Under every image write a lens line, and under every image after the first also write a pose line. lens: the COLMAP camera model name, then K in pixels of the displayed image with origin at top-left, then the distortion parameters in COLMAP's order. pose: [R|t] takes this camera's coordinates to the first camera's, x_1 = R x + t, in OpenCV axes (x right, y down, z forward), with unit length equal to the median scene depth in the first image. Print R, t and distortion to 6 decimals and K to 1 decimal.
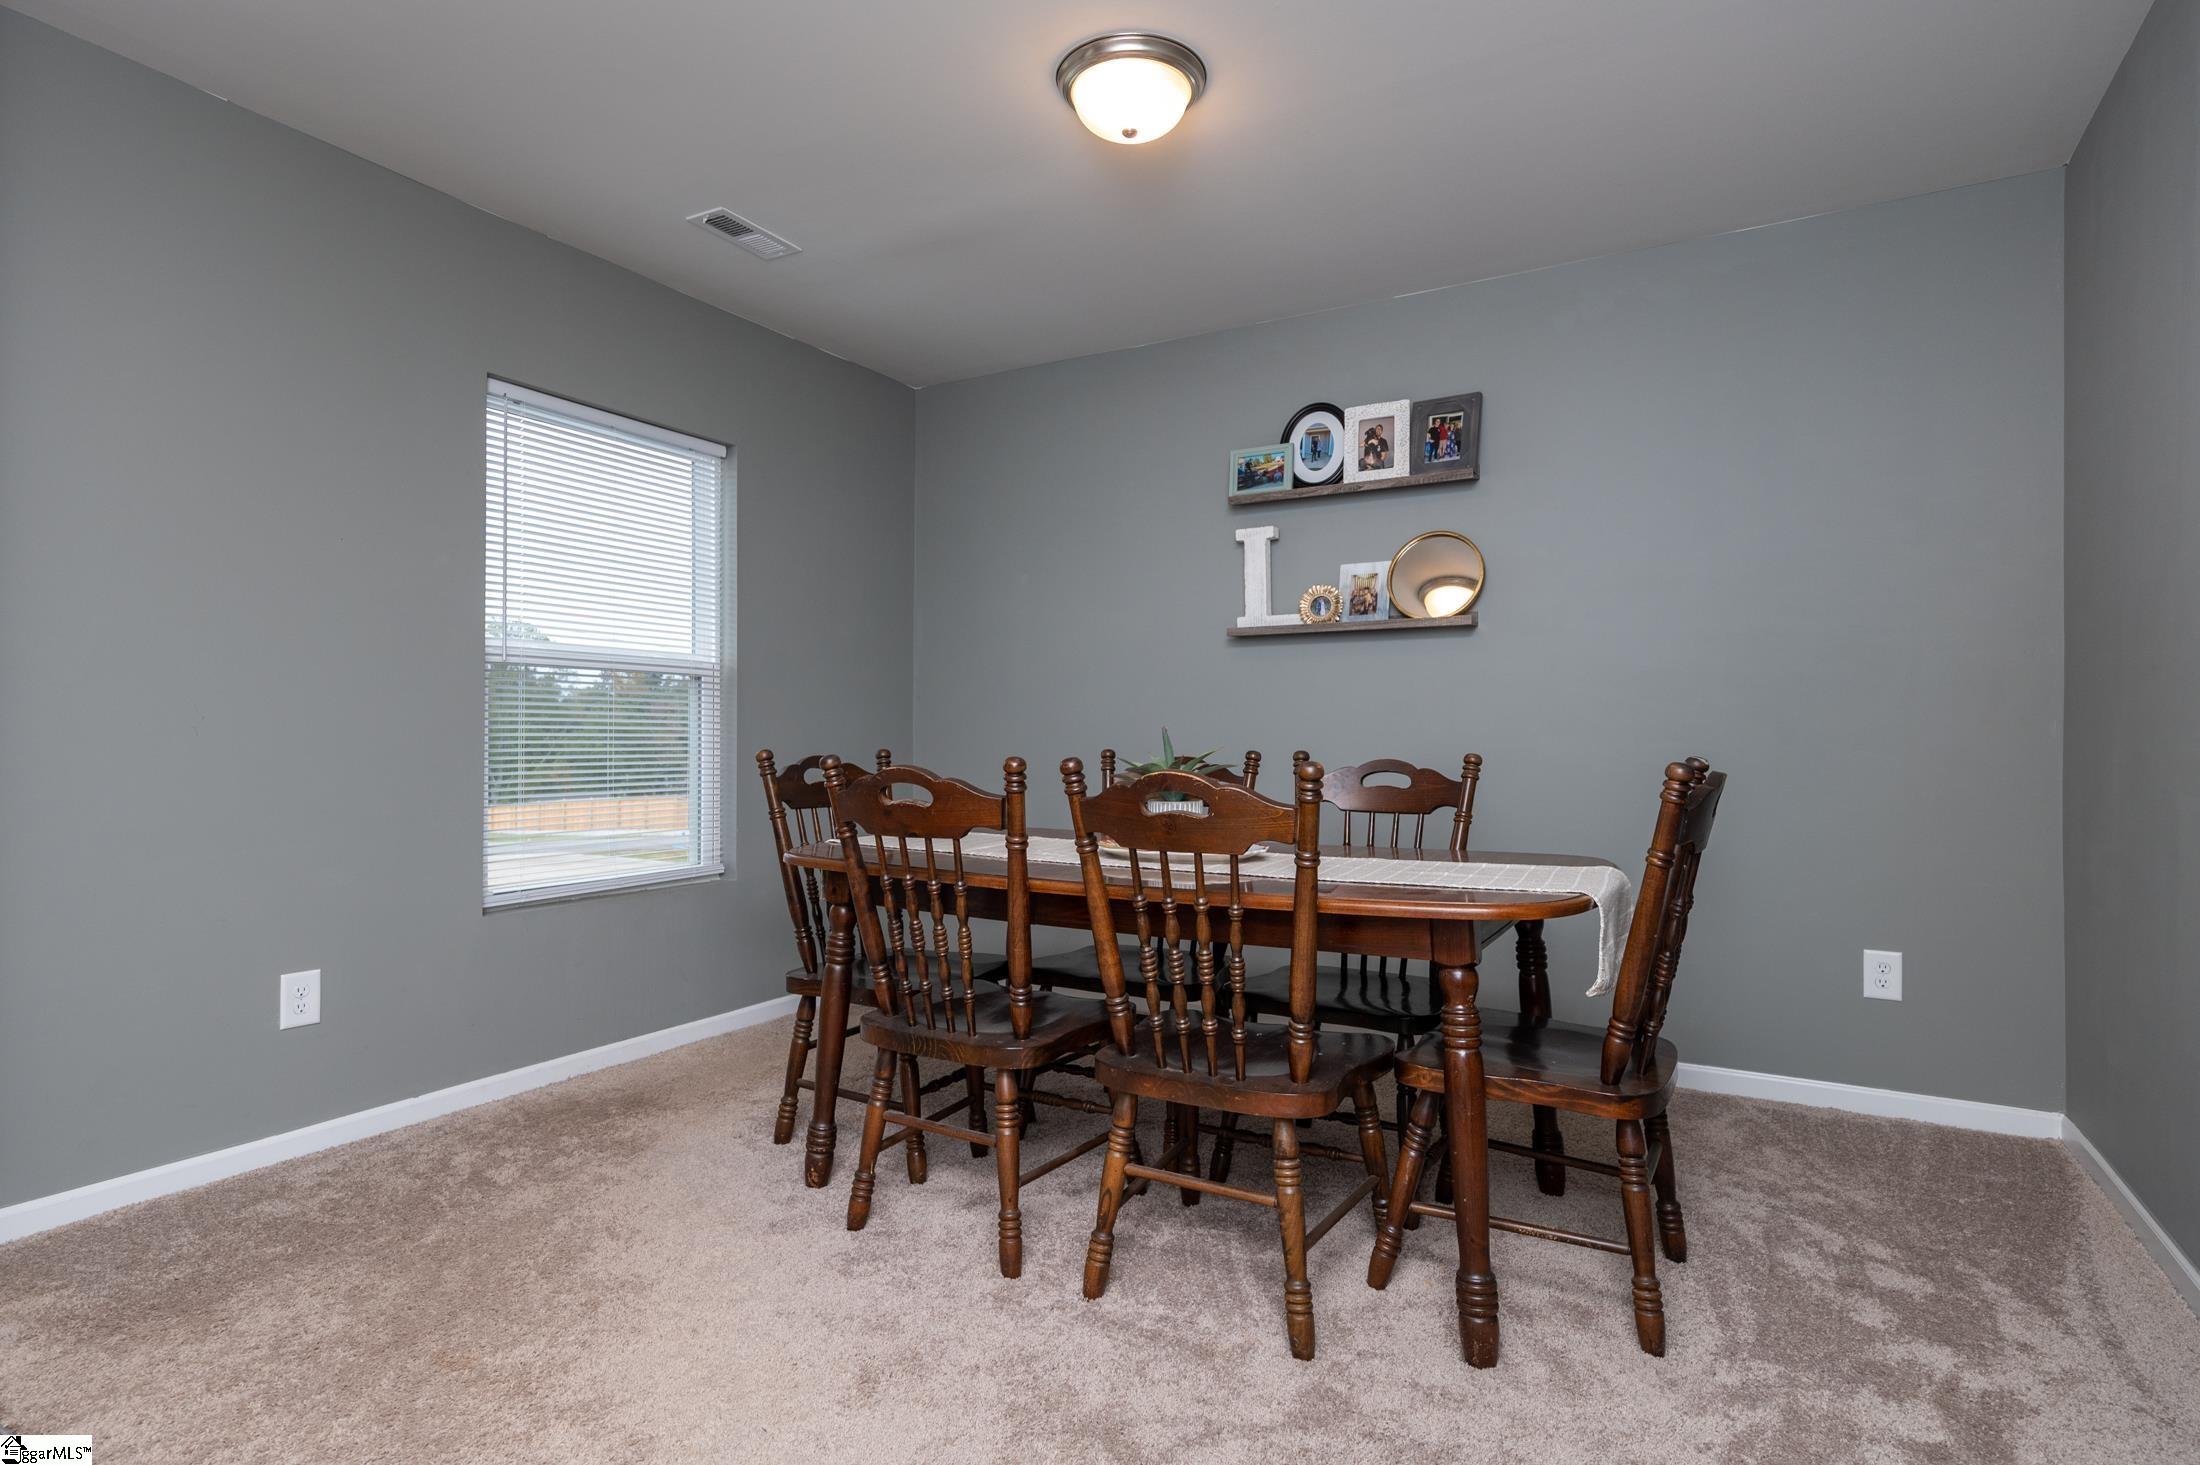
lens RADIAL K [[1133.7, 0, 1100.0], [0, 1133.7, 732.5], [0, 0, 1]] dist [0.016829, 0.000006]
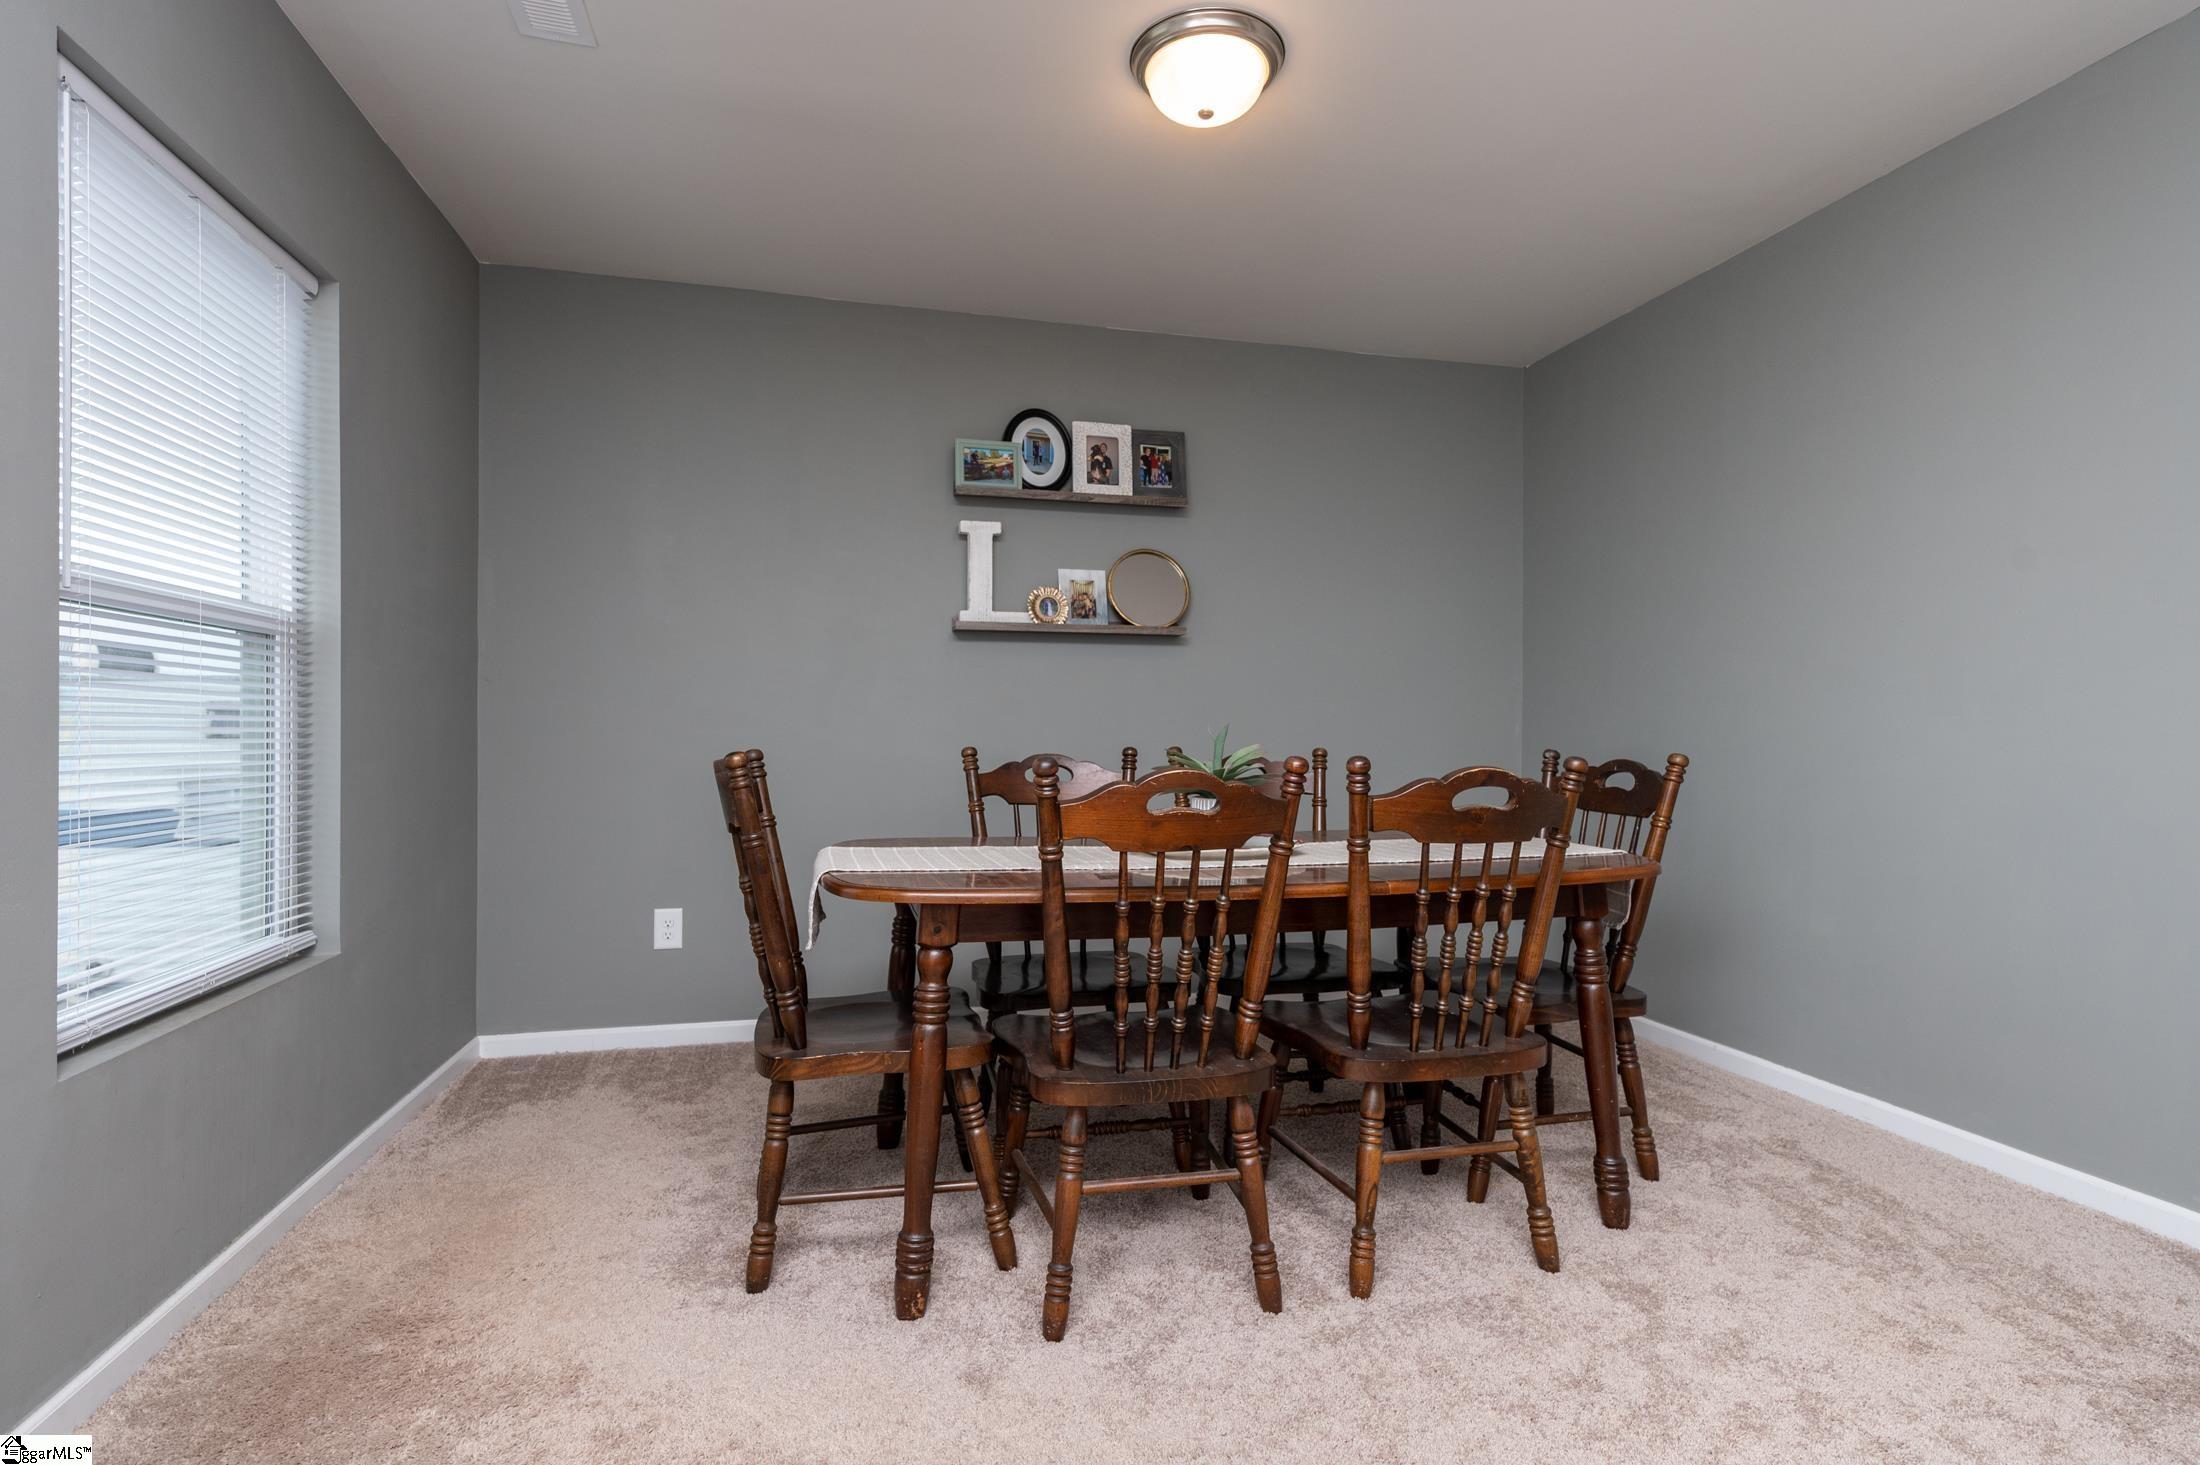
lens RADIAL K [[1080.8, 0, 1100.0], [0, 1080.8, 732.5], [0, 0, 1]] dist [0.025619, -0.000062]
pose [[0.718202, 0.000399, 0.695835, -0.470365], [-0.003926, 0.999986, 0.003479, -0.000752], [-0.695824, -0.005230, 0.718194, 0.266291]]
